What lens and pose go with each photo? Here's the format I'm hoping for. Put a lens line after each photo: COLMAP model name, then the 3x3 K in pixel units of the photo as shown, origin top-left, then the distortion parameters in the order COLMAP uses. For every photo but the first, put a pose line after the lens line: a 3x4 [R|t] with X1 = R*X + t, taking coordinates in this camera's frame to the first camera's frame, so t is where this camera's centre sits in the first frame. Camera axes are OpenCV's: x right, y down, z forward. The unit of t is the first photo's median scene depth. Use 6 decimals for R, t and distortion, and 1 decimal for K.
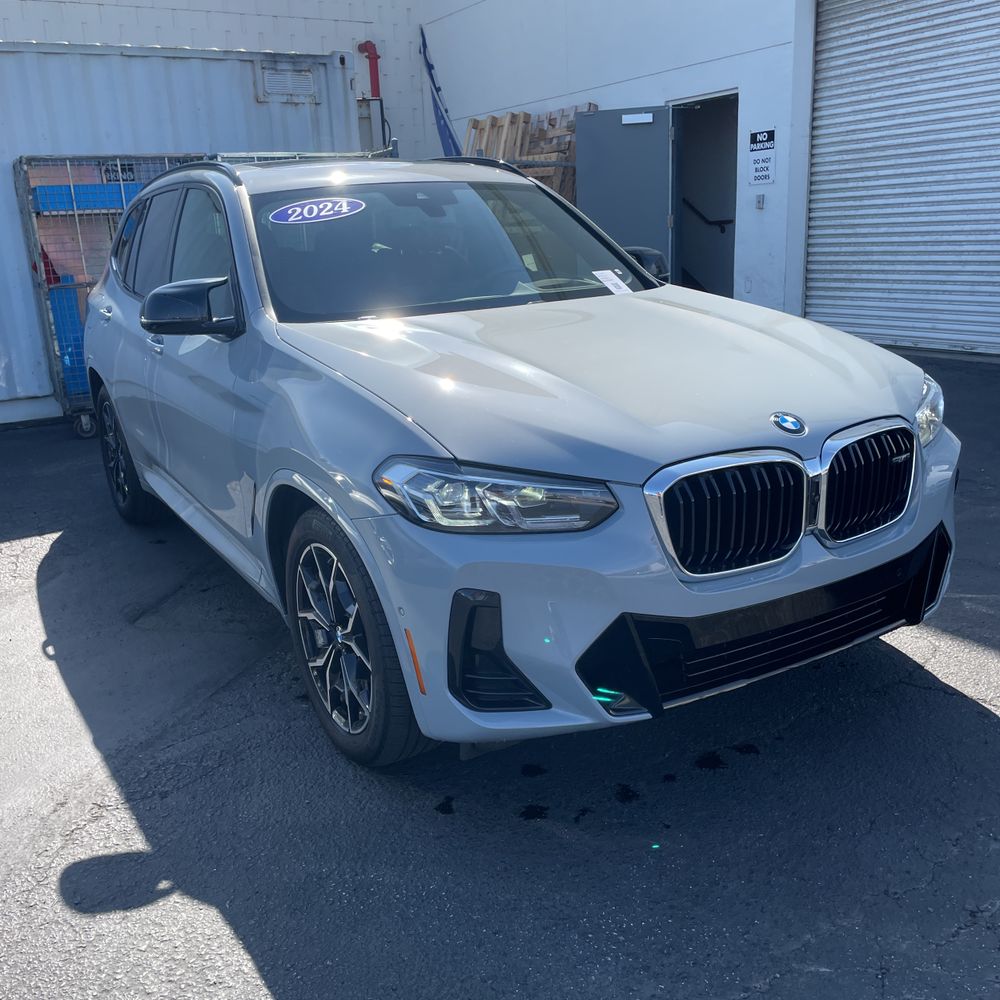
lens RADIAL K [[1020.2, 0, 517.3], [0, 1020.2, 514.4], [0, 0, 1]] dist [0.079949, -0.095269]
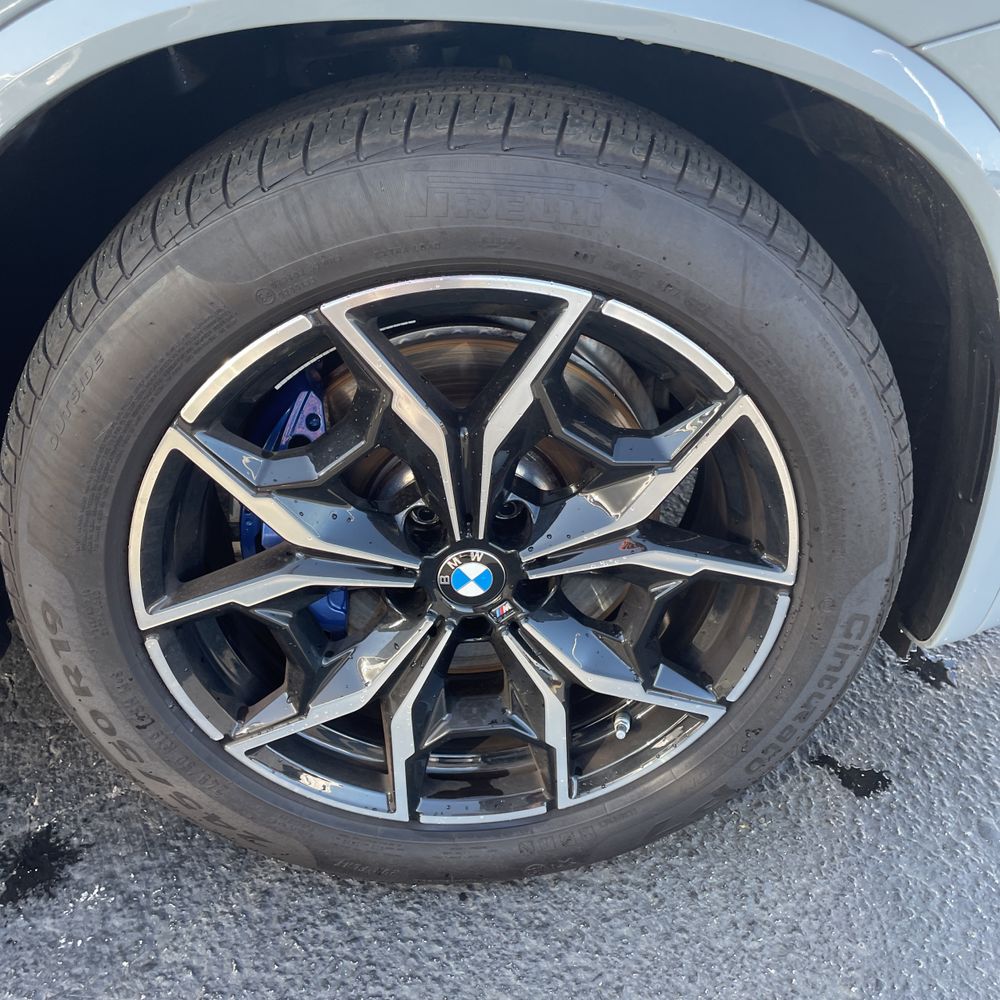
lens RADIAL K [[1020.1, 0, 495.3], [0, 1020.1, 514.5], [0, 0, 1]] dist [0.100241, -0.131756]
pose [[0.466229, -0.426594, 0.775015, -0.137873], [0.226280, 0.904418, 0.361697, -0.001694], [-0.855236, 0.006737, 0.518196, 0.292414]]
